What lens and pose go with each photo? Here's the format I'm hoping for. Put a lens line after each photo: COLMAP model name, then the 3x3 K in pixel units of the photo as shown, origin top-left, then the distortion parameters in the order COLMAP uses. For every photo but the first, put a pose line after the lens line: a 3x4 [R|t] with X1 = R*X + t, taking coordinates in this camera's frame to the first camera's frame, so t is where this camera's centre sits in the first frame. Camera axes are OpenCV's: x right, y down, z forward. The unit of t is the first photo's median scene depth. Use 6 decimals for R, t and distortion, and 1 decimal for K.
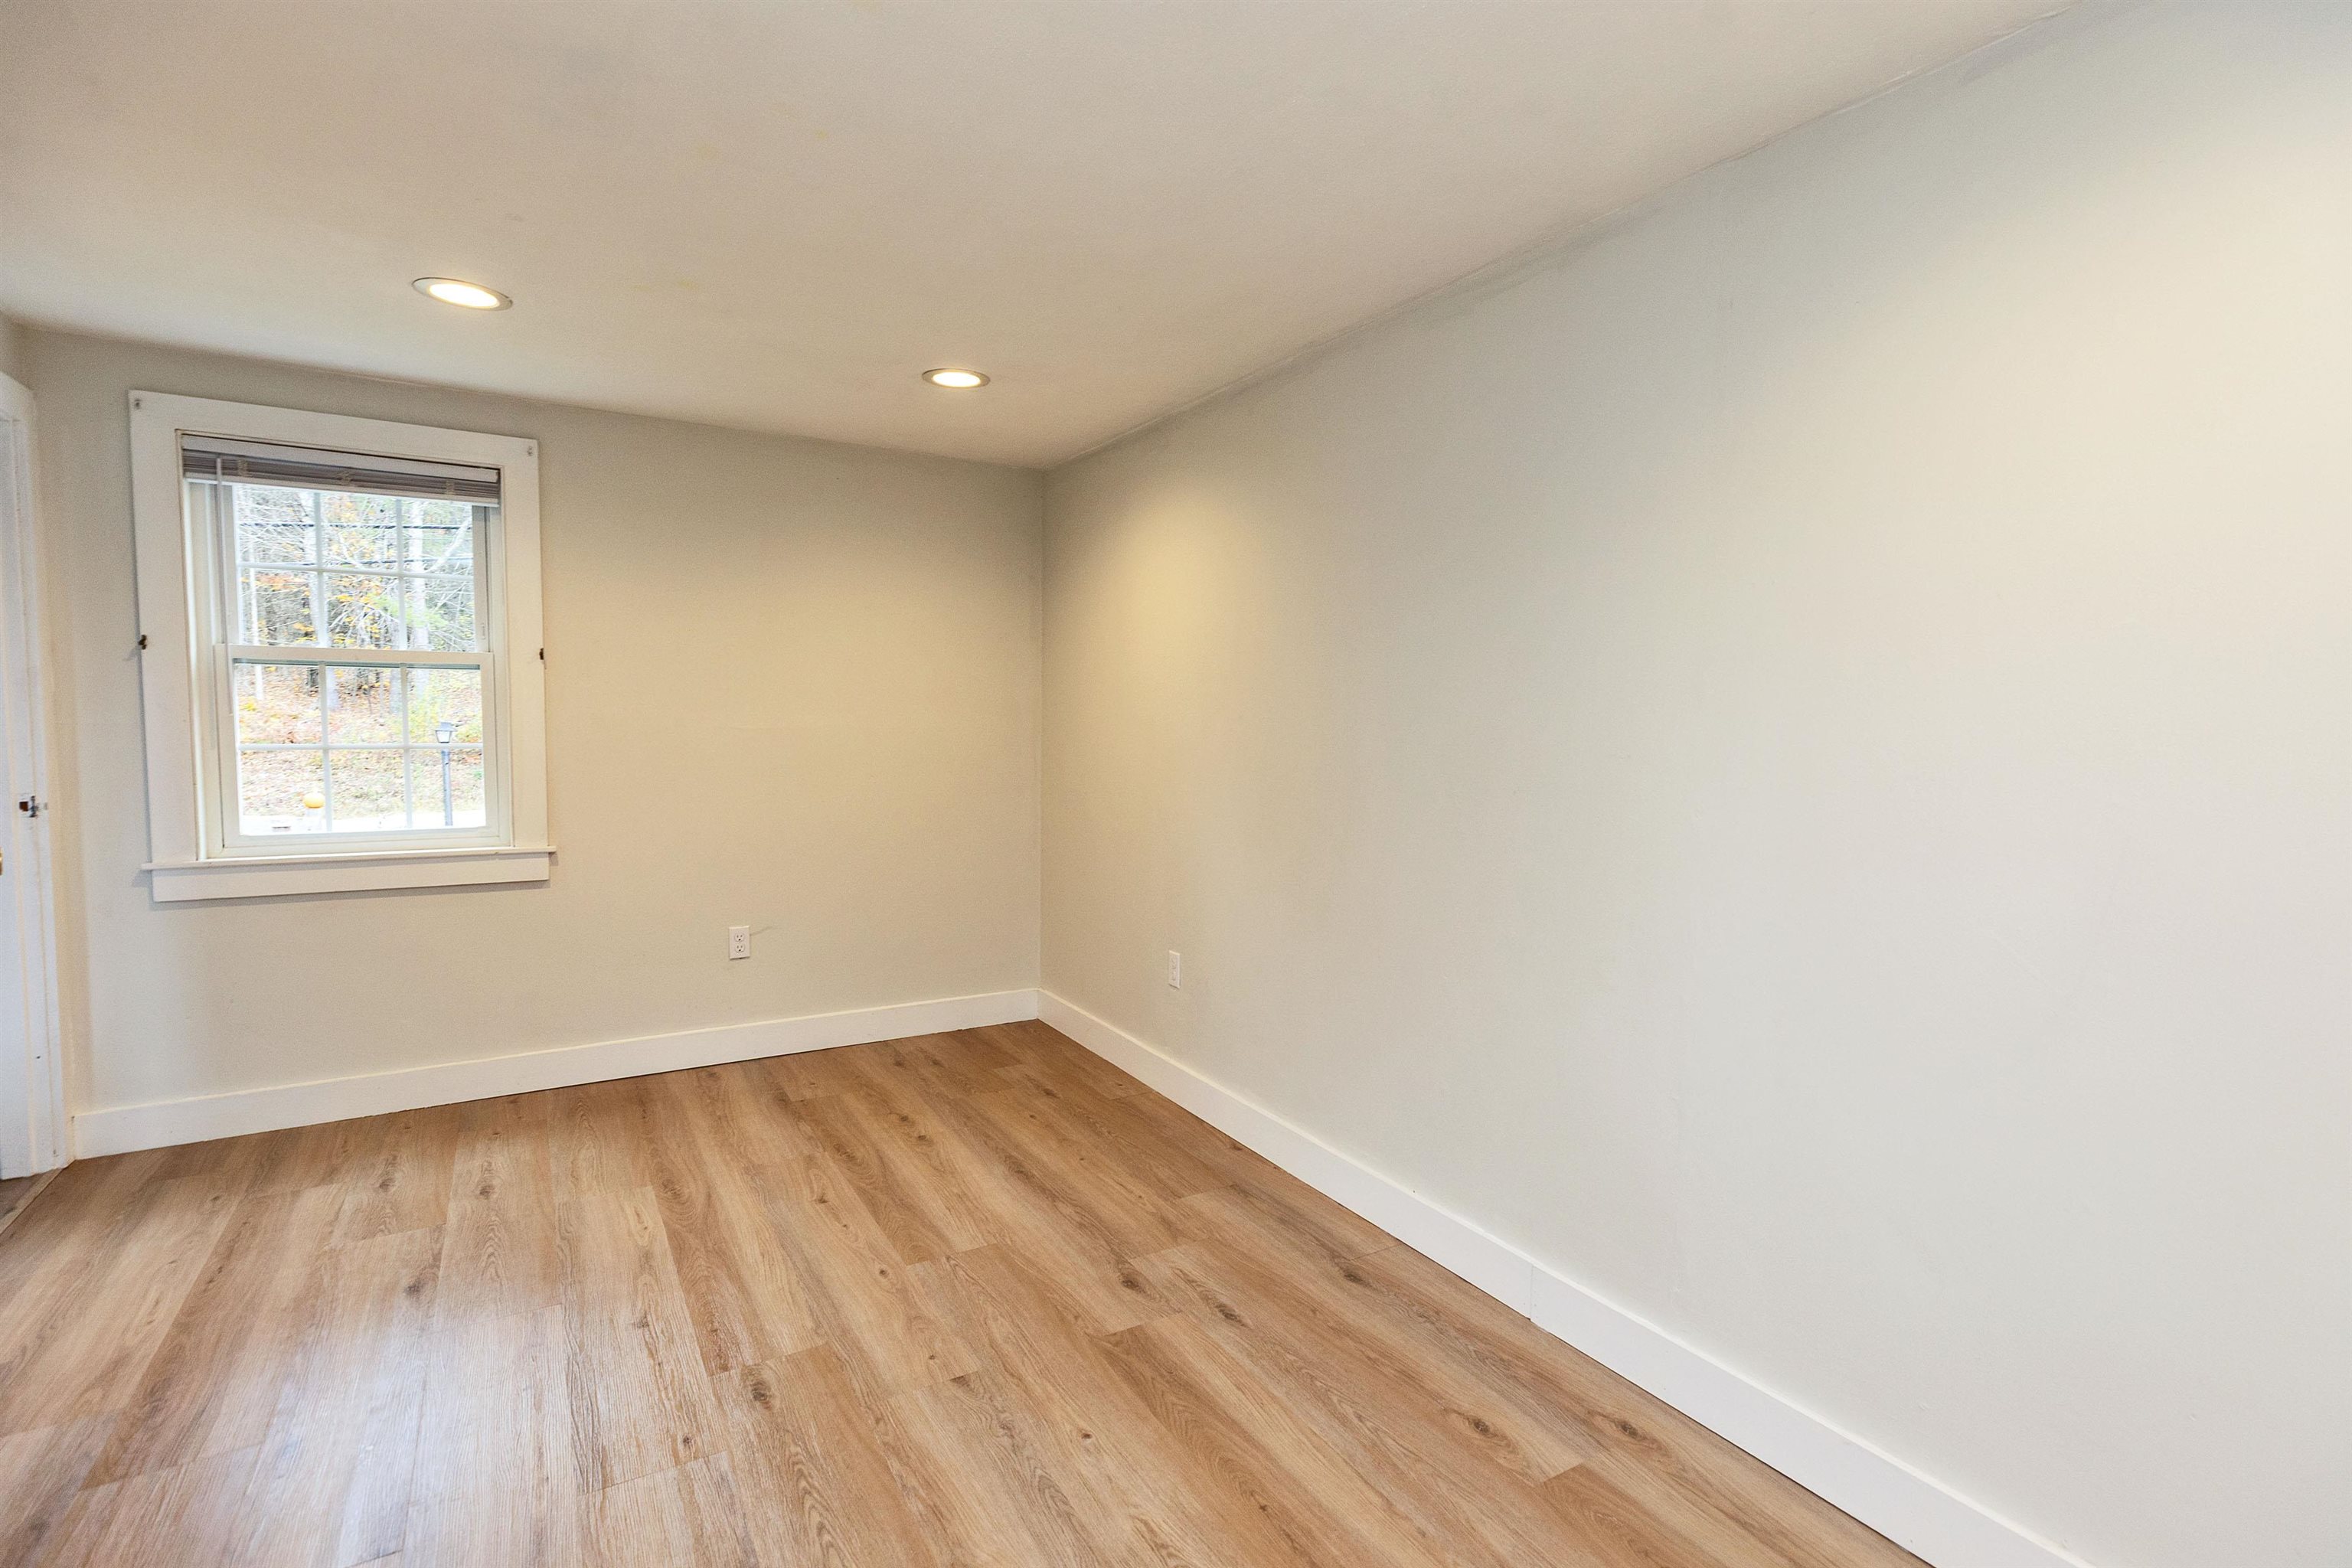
lens RADIAL K [[1095.6, 0, 1155.8], [0, 1095.6, 779.9], [0, 0, 1]] dist [0.015502, 0.000121]
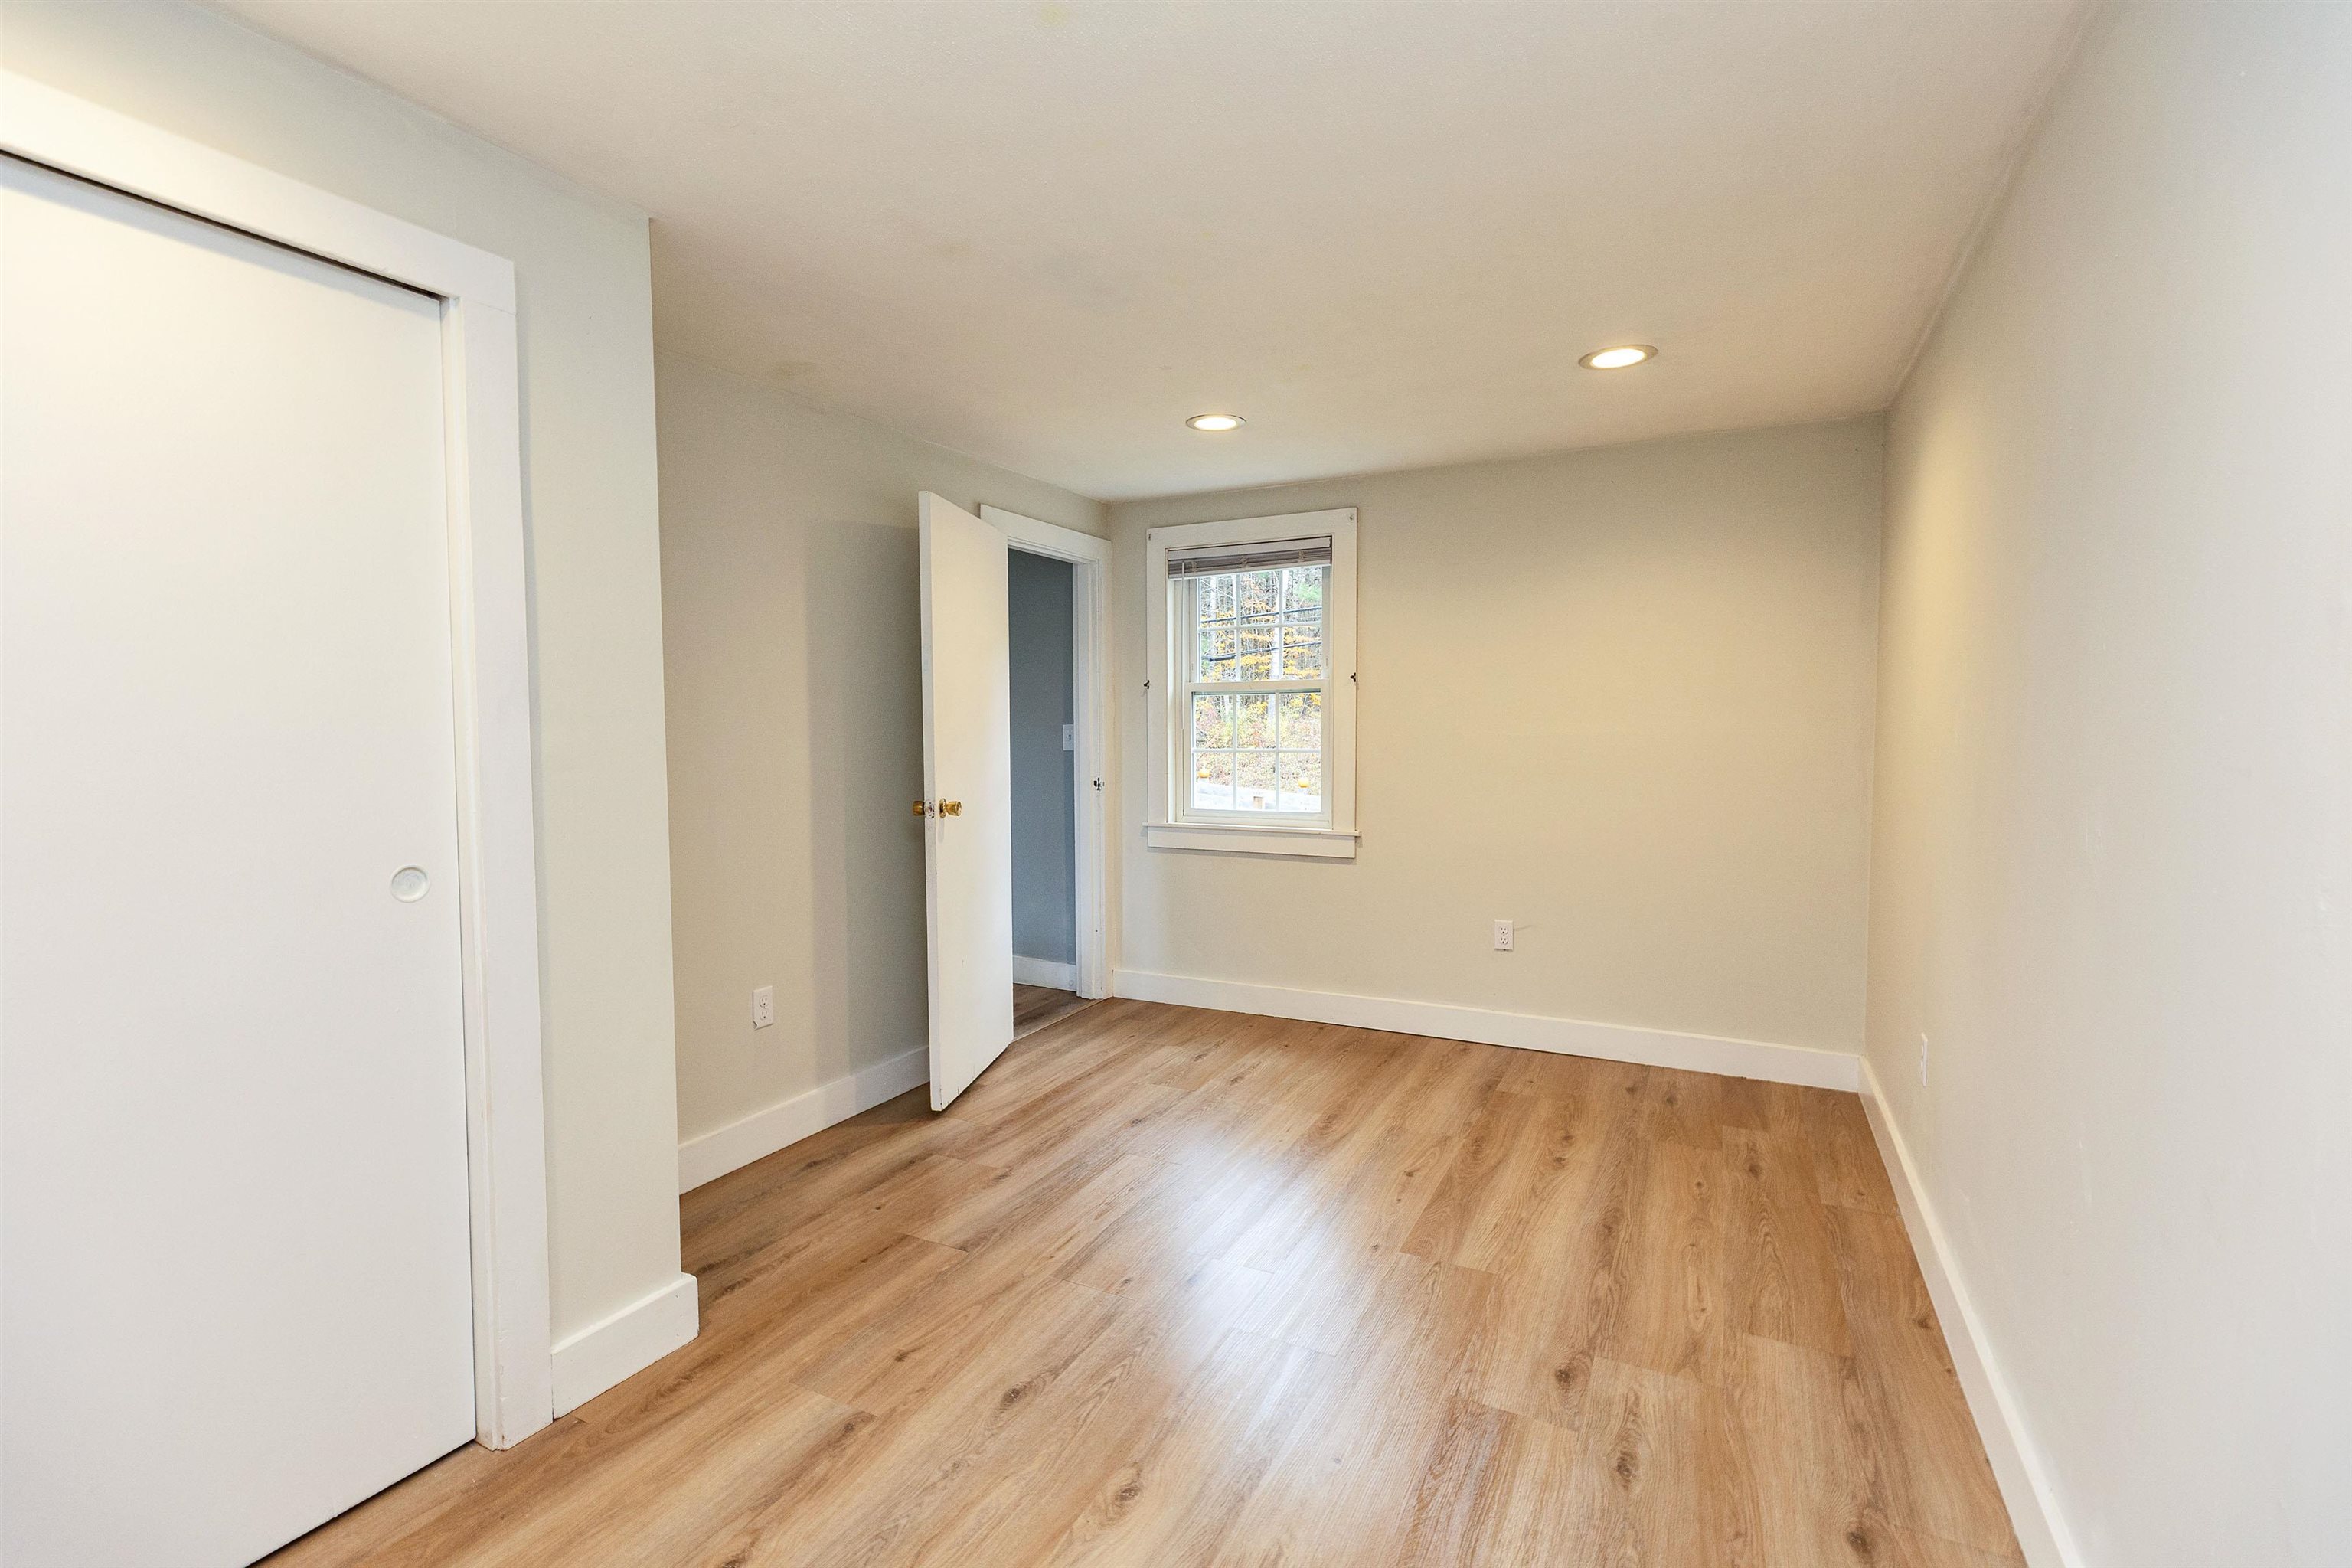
lens RADIAL K [[1039.8, 0, 1180.4], [0, 1039.8, 772.6], [0, 0, 1]] dist [0.016297, 0.000064]
pose [[0.542887, 0.024181, -0.839457, 0.393350], [-0.036038, 0.999335, 0.005480, -0.006572], [0.839032, 0.027277, 0.543398, 0.230858]]
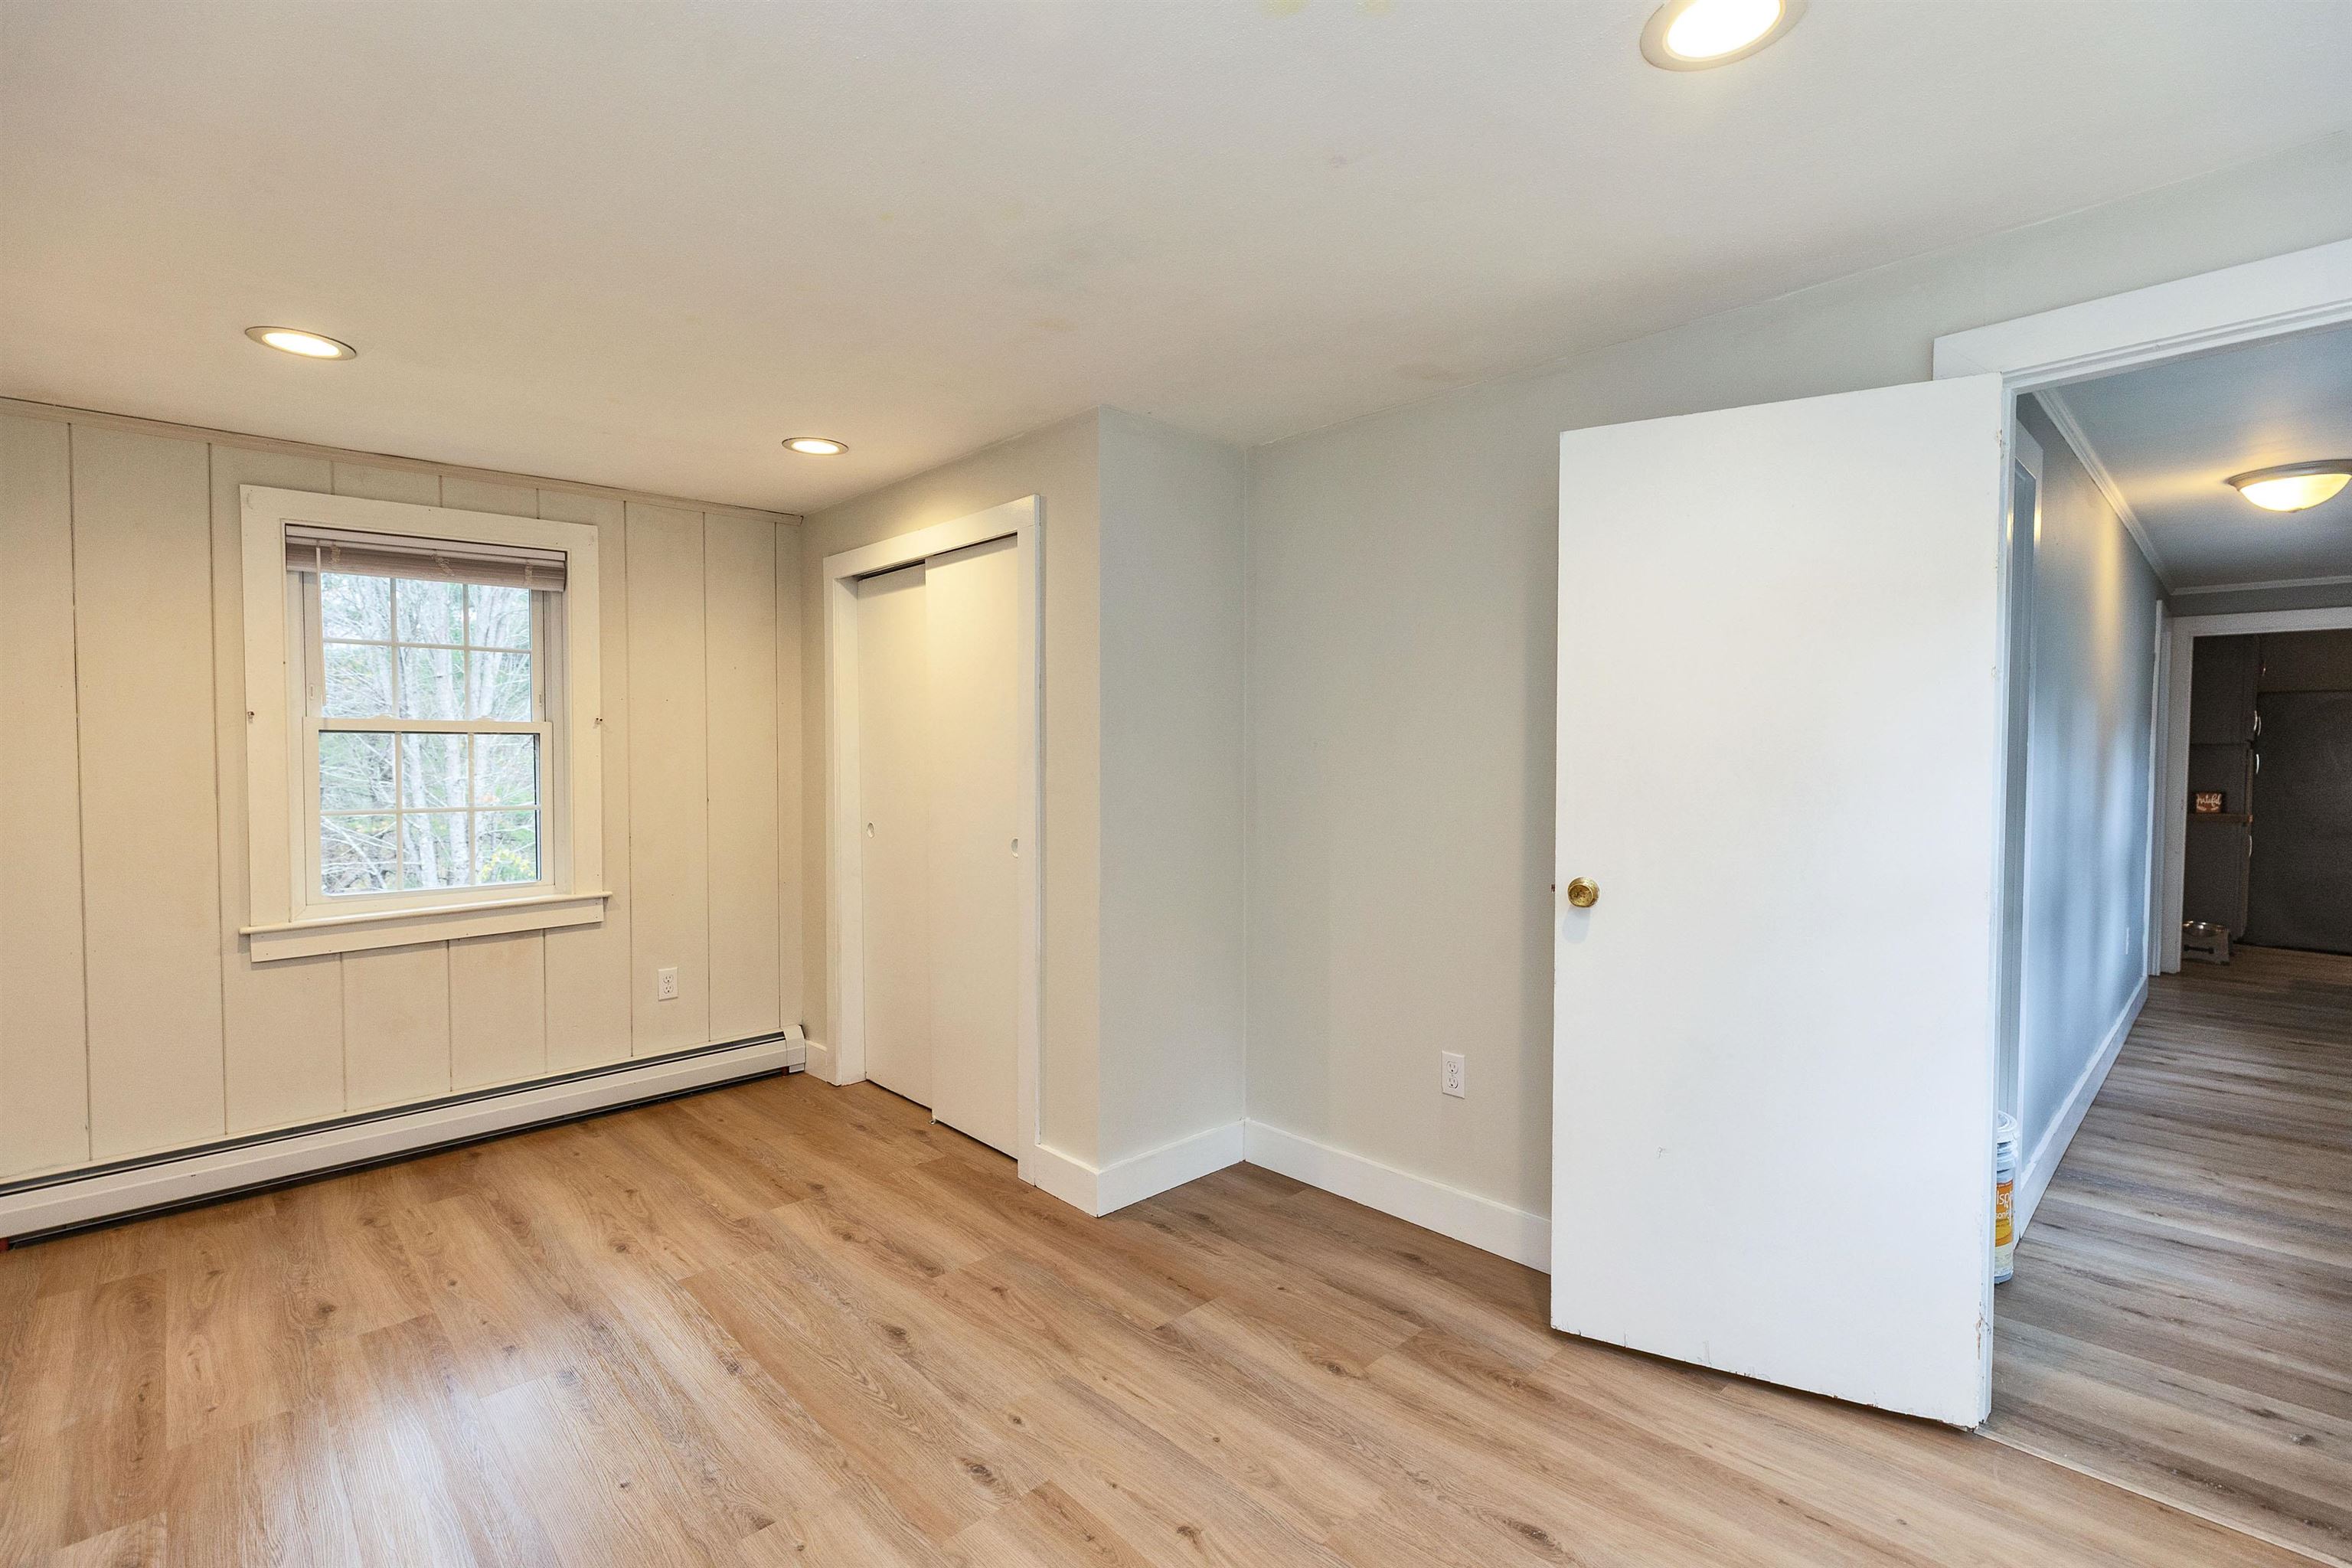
lens RADIAL K [[1071.8, 0, 1173.6], [0, 1071.8, 774.6], [0, 0, 1]] dist [0.015891, -0.000946]
pose [[-0.972424, -0.003895, -0.233187, -0.200868], [-0.020623, 0.997380, 0.069343, -0.083407], [0.232306, 0.072240, -0.969956, 1.282511]]
